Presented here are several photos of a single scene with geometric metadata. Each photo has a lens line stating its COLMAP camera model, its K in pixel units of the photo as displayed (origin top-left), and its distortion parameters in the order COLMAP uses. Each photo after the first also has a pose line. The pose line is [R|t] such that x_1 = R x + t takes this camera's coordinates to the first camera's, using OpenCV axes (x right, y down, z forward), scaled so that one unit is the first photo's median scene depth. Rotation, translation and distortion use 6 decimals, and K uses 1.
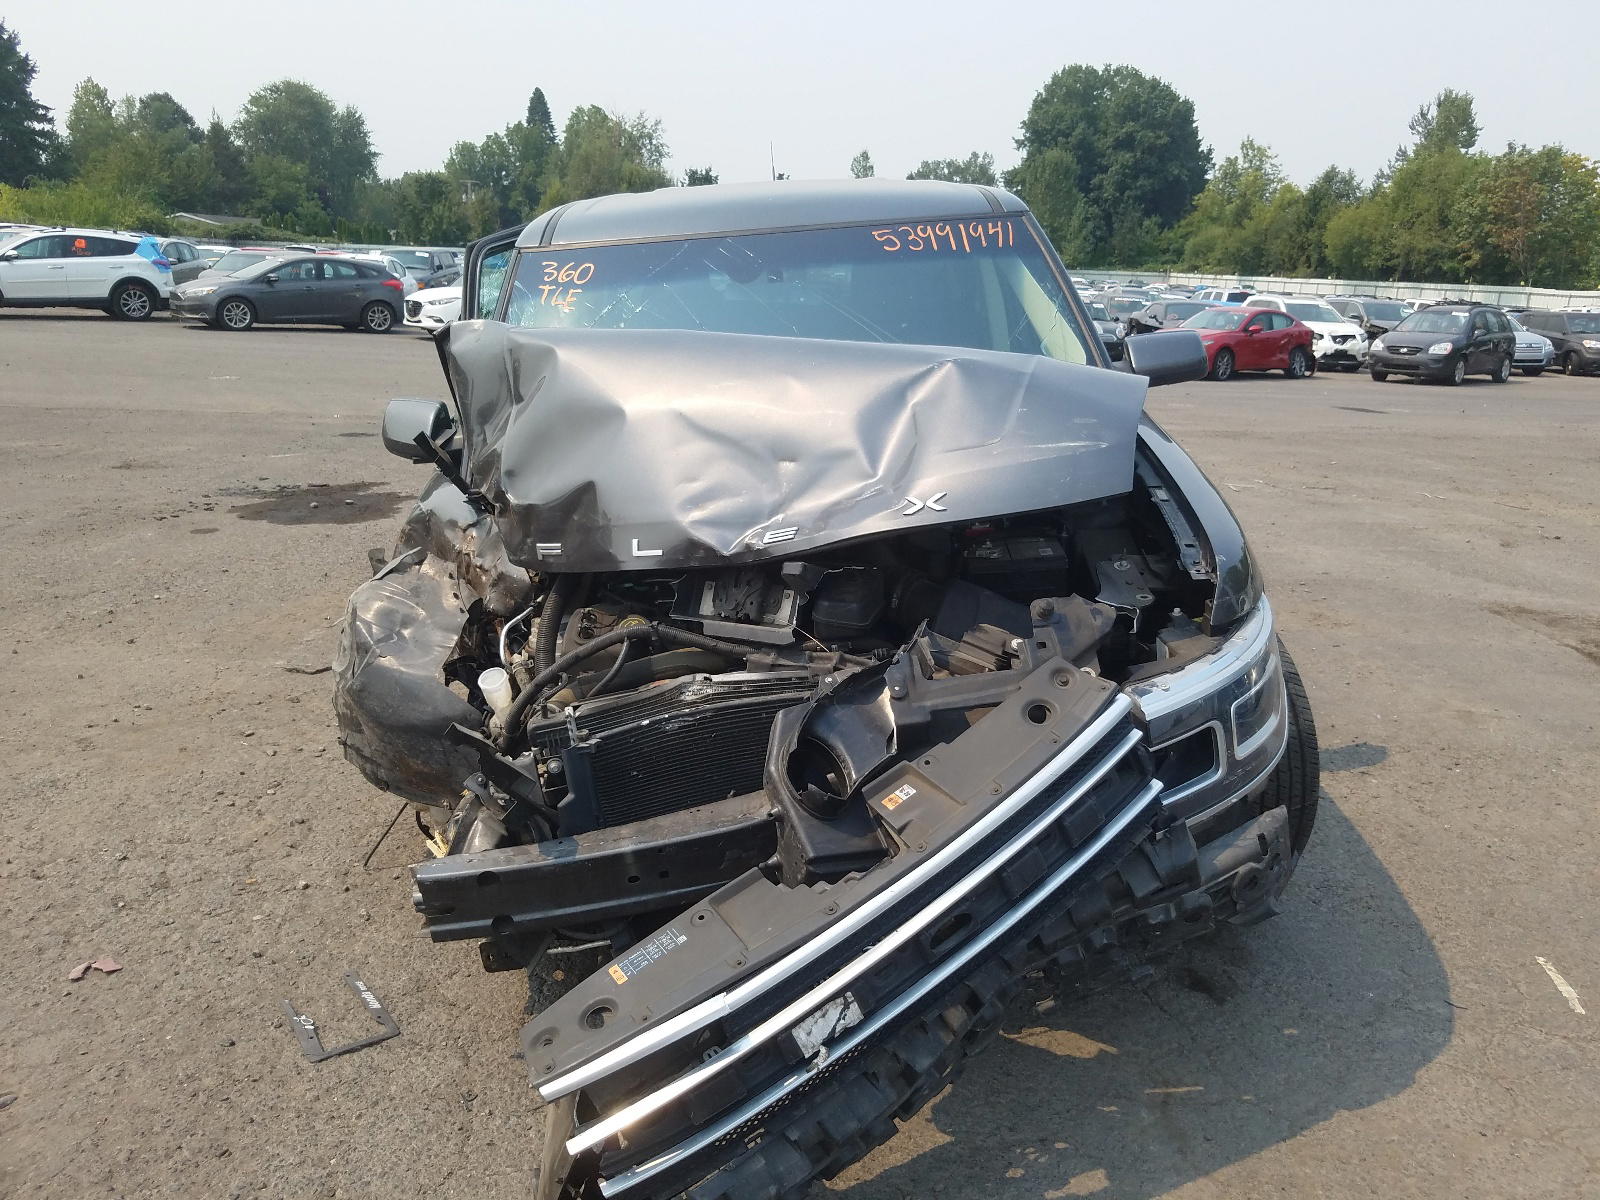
lens RADIAL K [[1253.7, 0, 813.7], [0, 1253.7, 597.8], [0, 0, 1]] dist [-0.022826, 0.005913]
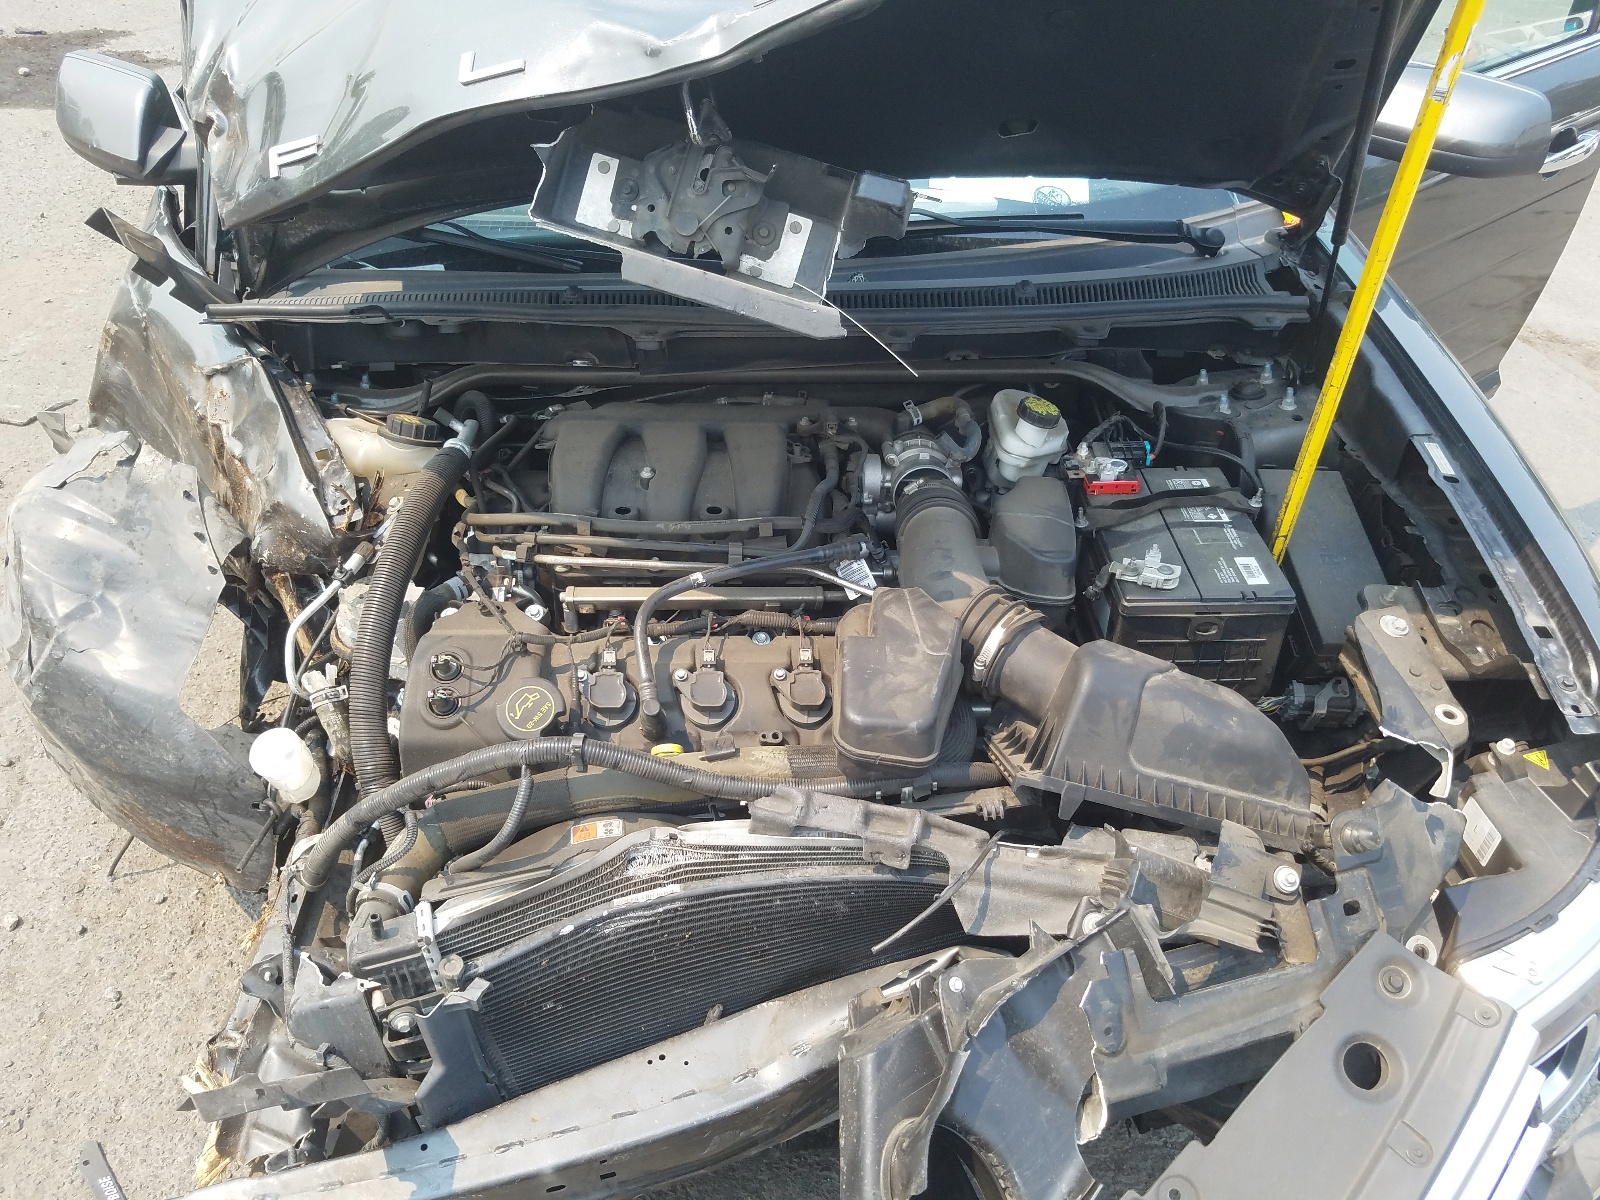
lens RADIAL K [[1253.7, 0, 813.7], [0, 1253.7, 597.8], [0, 0, 1]] dist [-0.022826, 0.005913]
pose [[0.991666, 0.010574, 0.128400, -0.030458], [-0.056204, 0.932298, 0.357299, -0.074464], [-0.115928, -0.361538, 0.925122, 0.163272]]
